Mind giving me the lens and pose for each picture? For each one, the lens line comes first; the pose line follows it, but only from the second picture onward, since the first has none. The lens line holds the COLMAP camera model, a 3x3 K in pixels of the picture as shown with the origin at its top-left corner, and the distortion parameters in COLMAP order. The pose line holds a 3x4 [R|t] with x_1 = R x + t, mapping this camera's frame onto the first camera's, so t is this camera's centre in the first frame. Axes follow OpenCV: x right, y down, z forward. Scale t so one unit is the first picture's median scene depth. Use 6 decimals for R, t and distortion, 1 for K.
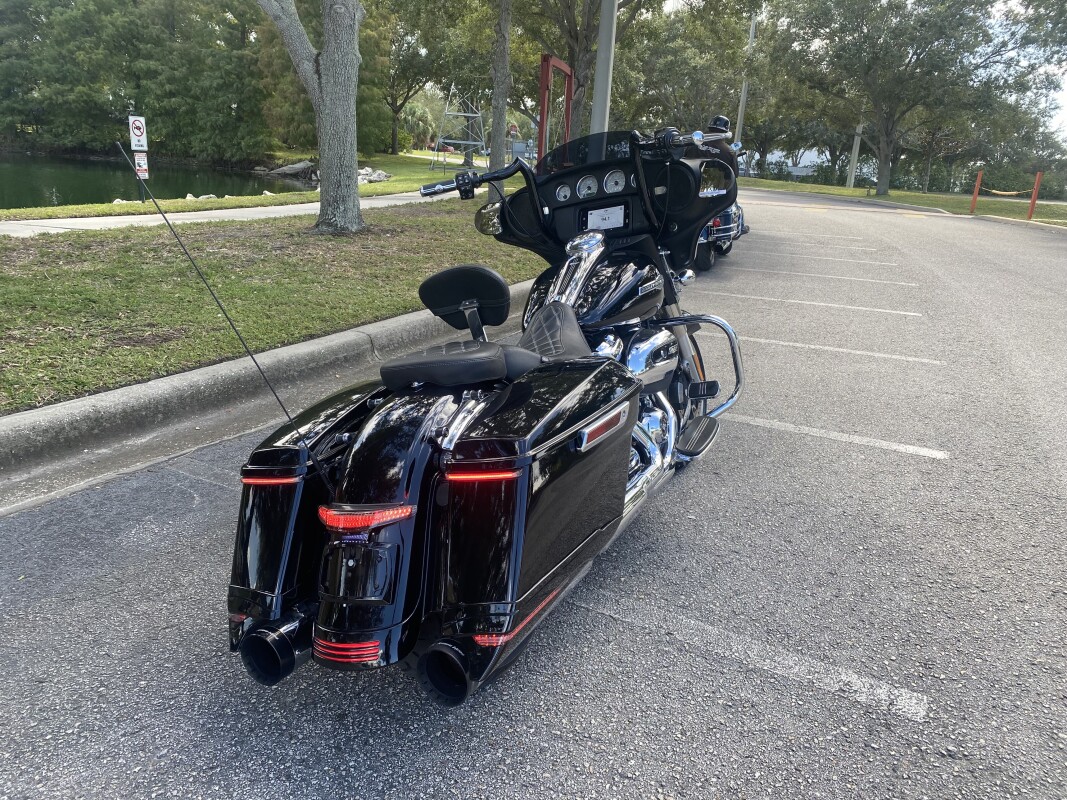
lens RADIAL K [[824.2, 0, 521.7], [0, 824.2, 399.2], [0, 0, 1]] dist [0.017242, -0.012446]
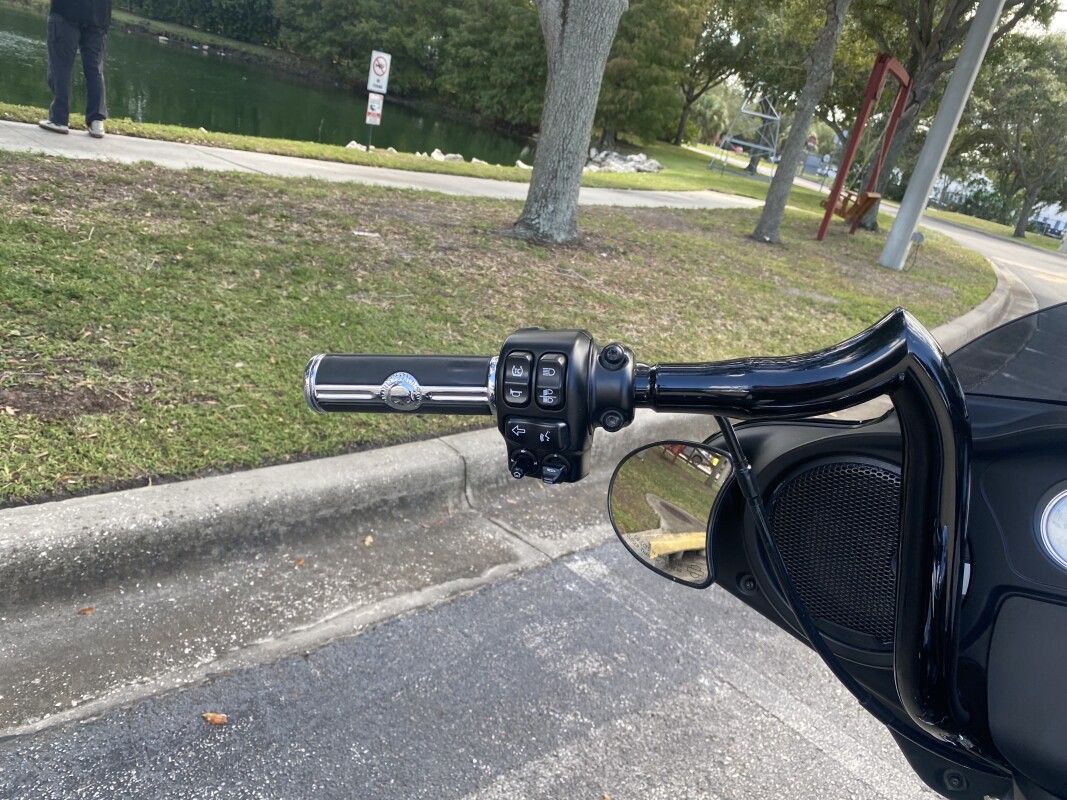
lens RADIAL K [[786.2, 0, 530.5], [0, 786.2, 416.0], [0, 0, 1]] dist [0.017193, 0.004558]
pose [[0.932042, 0.263161, -0.249088, -0.004049], [-0.251339, 0.964692, 0.078730, -0.041393], [0.261012, -0.010774, 0.965276, 0.126099]]
